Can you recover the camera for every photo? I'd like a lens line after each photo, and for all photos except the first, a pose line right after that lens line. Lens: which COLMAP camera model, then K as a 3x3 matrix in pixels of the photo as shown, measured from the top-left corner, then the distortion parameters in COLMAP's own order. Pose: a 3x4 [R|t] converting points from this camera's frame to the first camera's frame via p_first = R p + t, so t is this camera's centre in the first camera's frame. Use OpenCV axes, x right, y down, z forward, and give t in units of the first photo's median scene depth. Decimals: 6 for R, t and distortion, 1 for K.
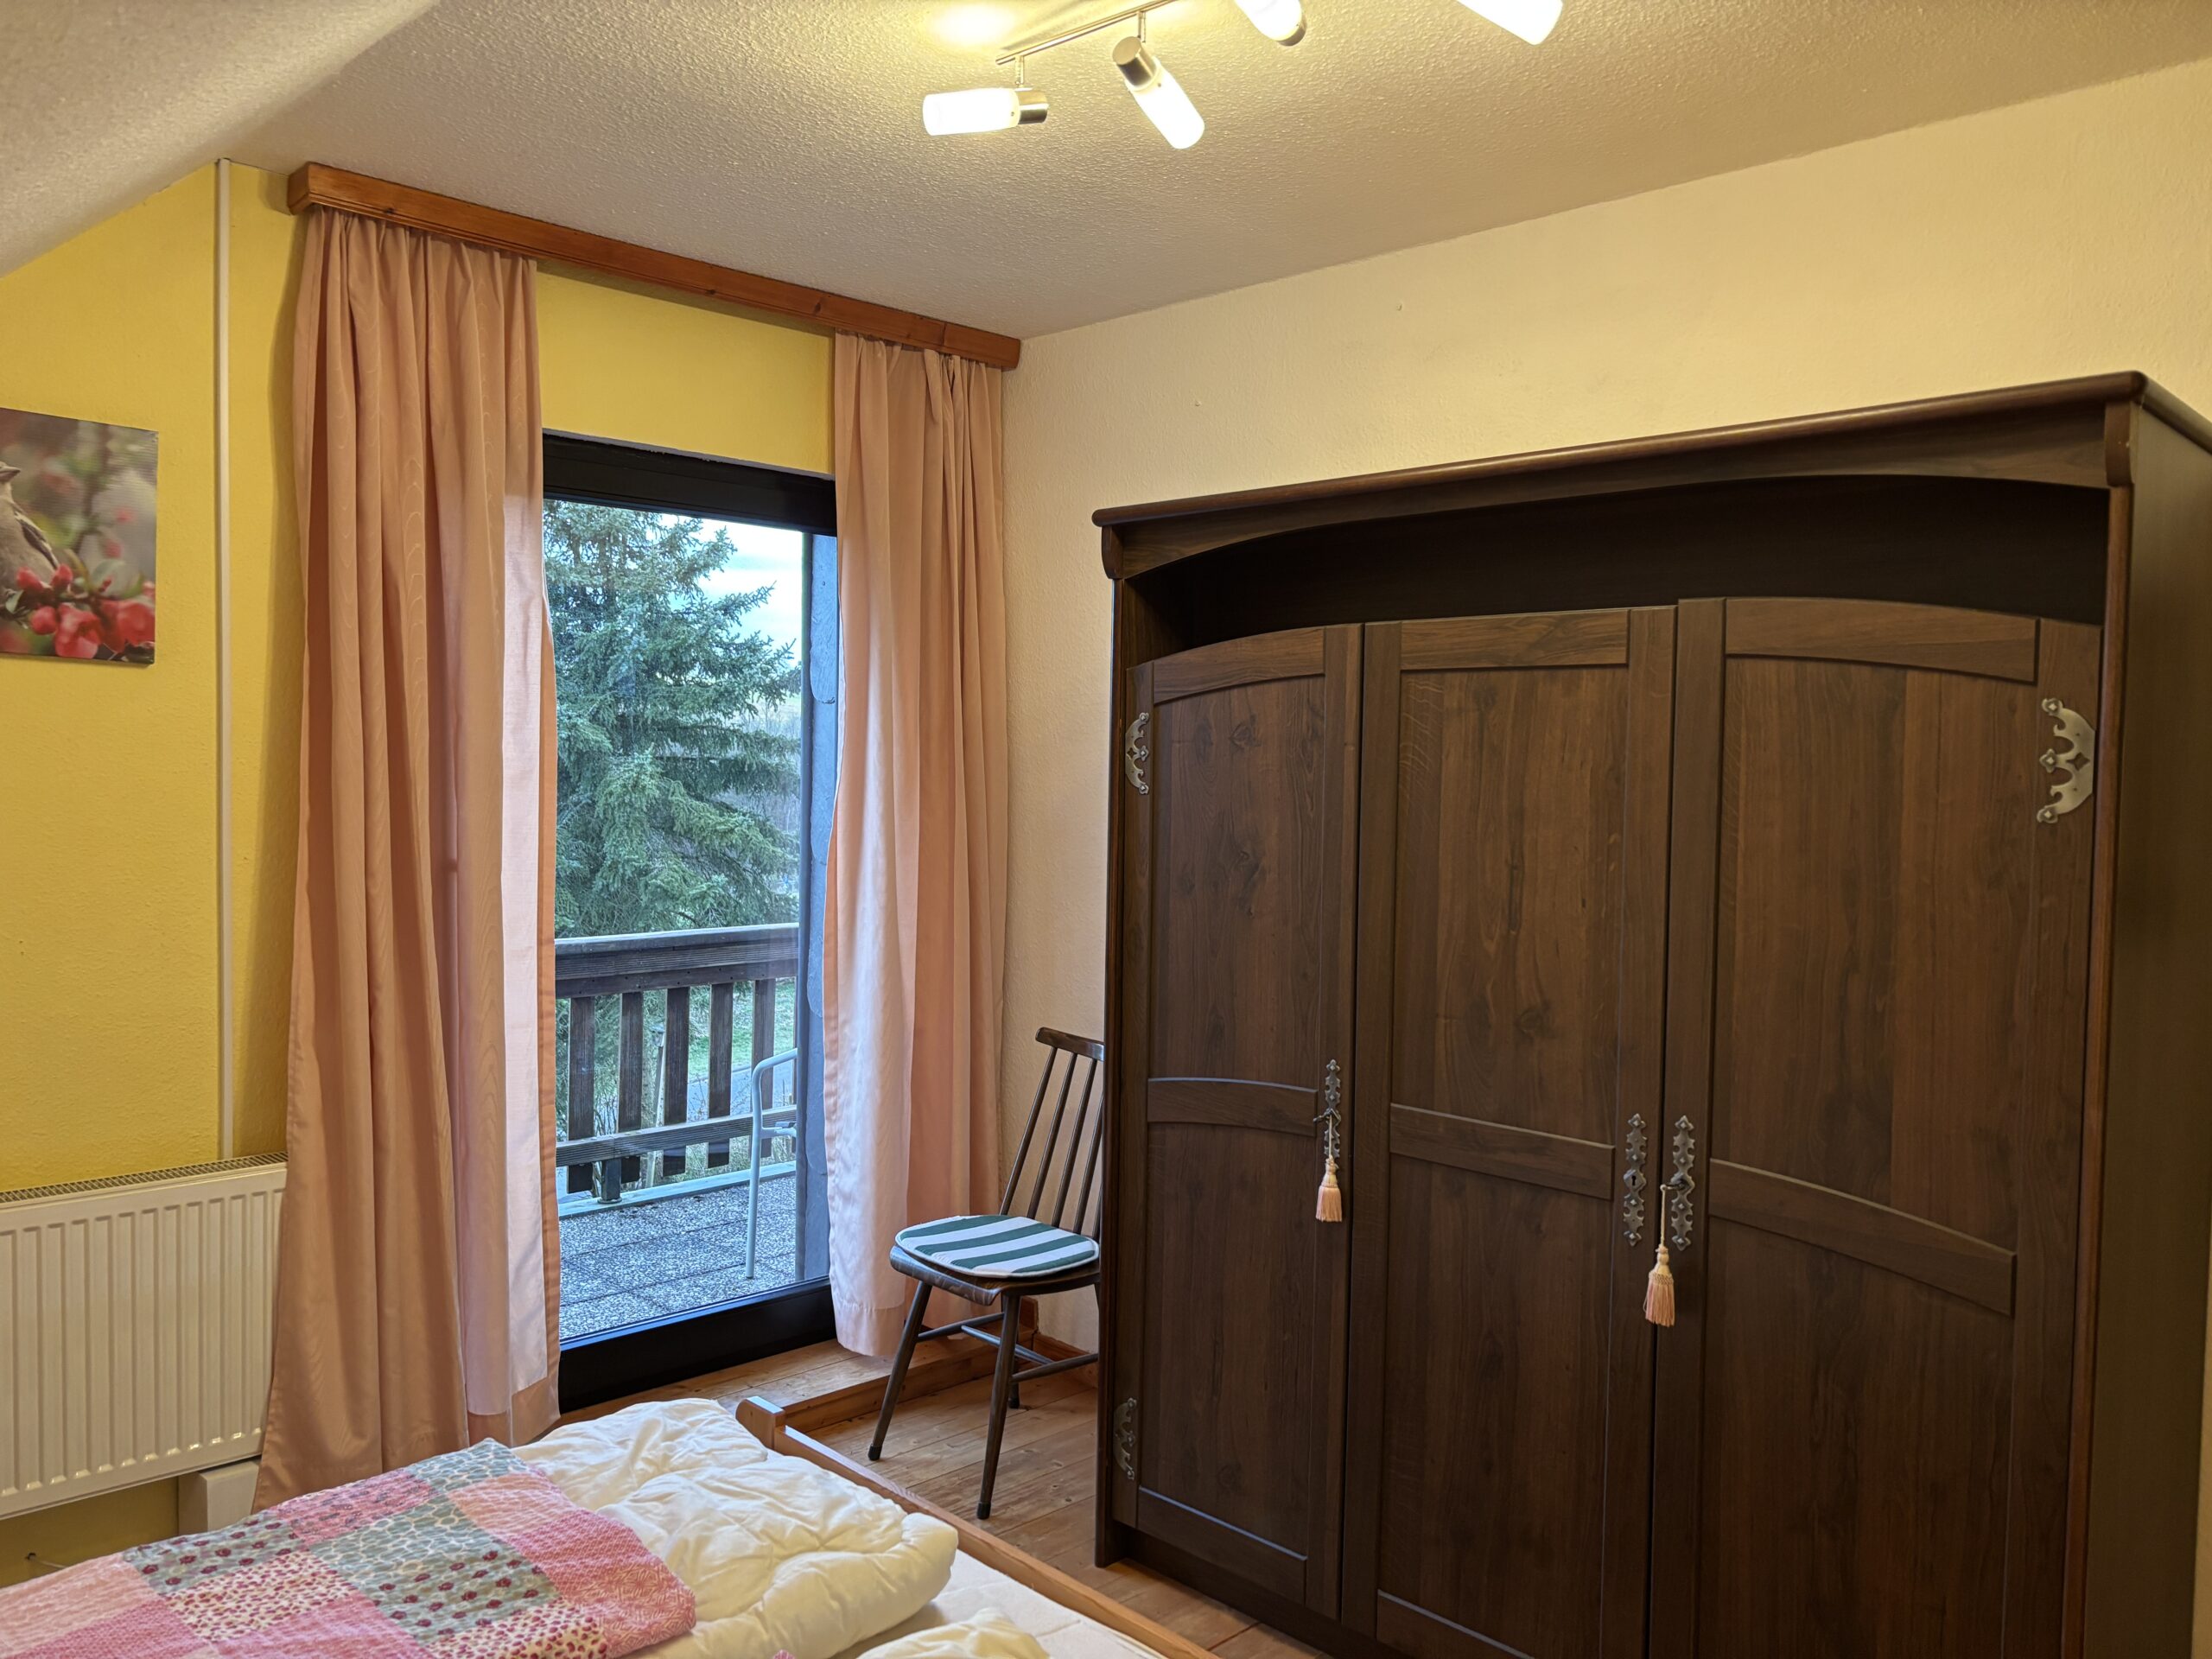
lens RADIAL K [[1655.0, 0, 1126.4], [0, 1655.0, 822.8], [0, 0, 1]] dist [0.074205, -0.086548]
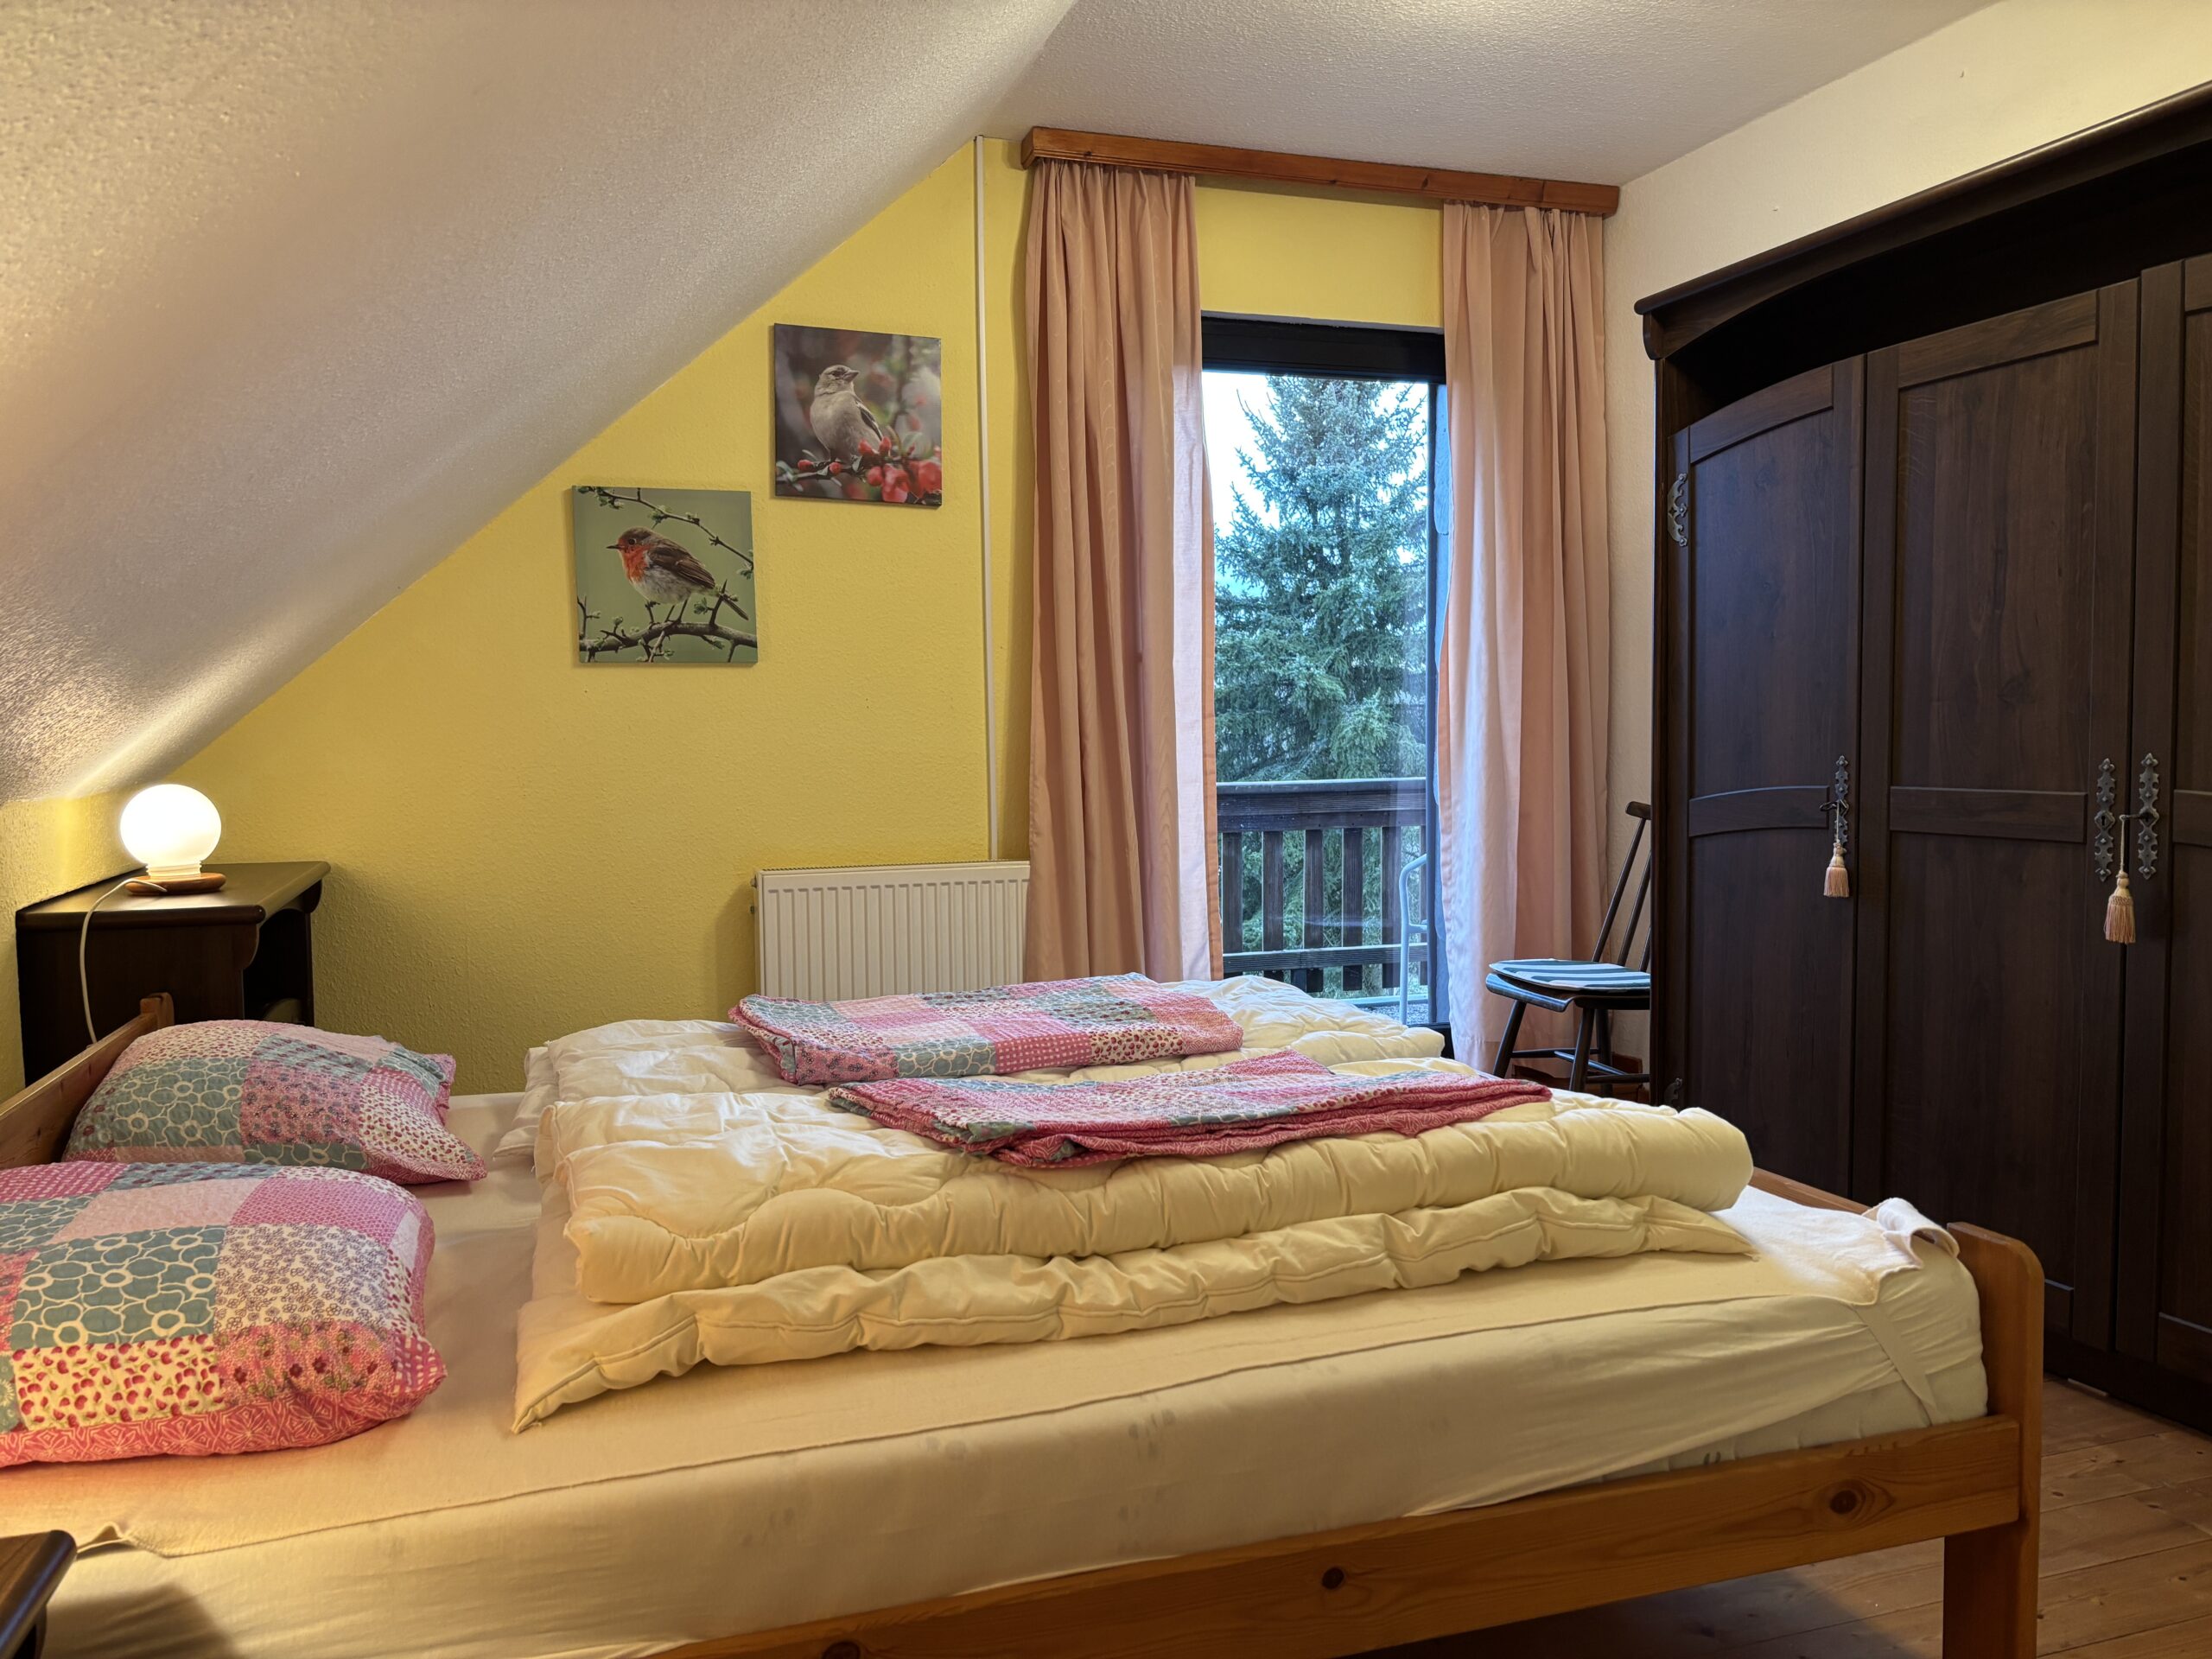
lens RADIAL K [[1655.0, 0, 1126.4], [0, 1655.0, 822.8], [0, 0, 1]] dist [0.074205, -0.086548]
pose [[0.903200, -0.006577, -0.429170, 0.158133], [0.013577, 0.999820, 0.013251, 0.152726], [0.429005, -0.017795, 0.903127, -0.199275]]
